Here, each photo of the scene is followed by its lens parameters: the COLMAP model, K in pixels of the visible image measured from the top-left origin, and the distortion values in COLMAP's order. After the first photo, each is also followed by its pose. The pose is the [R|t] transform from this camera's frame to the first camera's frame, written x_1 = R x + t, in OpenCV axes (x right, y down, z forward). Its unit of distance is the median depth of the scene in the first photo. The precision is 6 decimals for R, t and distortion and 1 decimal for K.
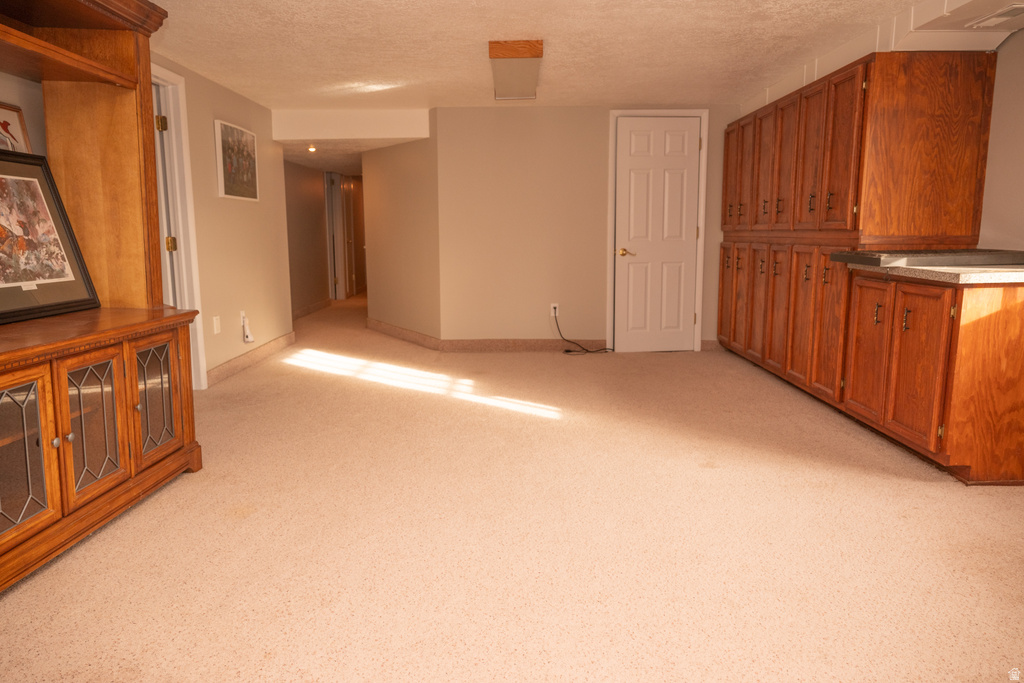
lens RADIAL K [[710.6, 0, 512.7], [0, 710.6, 344.6], [0, 0, 1]] dist [0.002176, 0.002692]
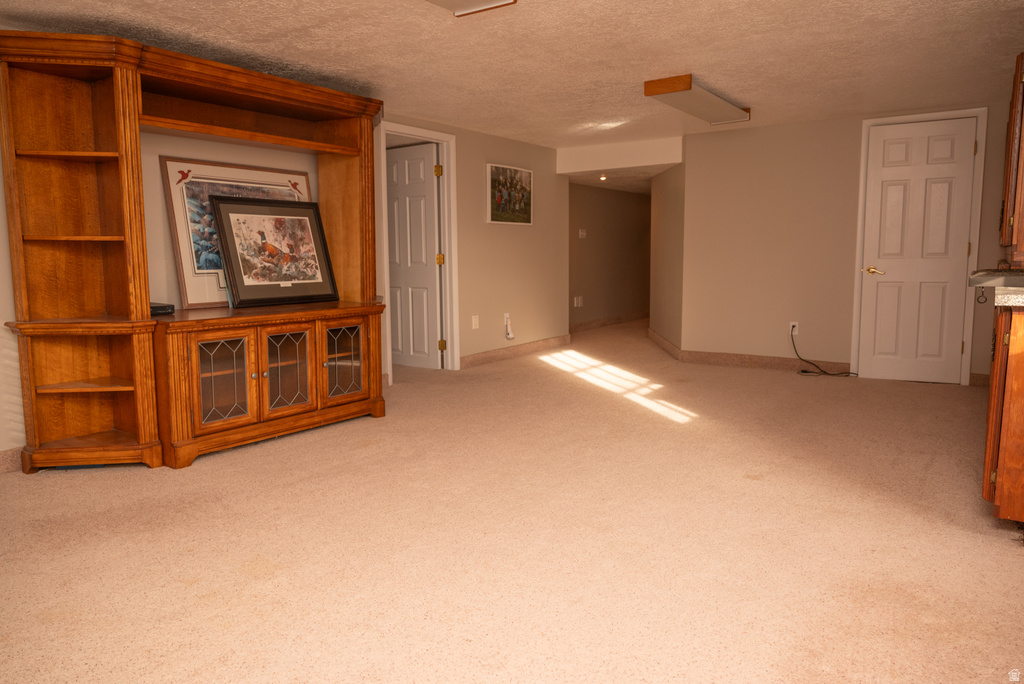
lens RADIAL K [[708.8, 0, 518.6], [0, 708.8, 341.0], [0, 0, 1]] dist [-0.000423, -0.000991]
pose [[0.831761, 0.066567, -0.551129, 0.584227], [-0.082581, 0.996575, -0.004261, 0.008525], [0.548957, 0.049057, 0.834409, -0.041777]]
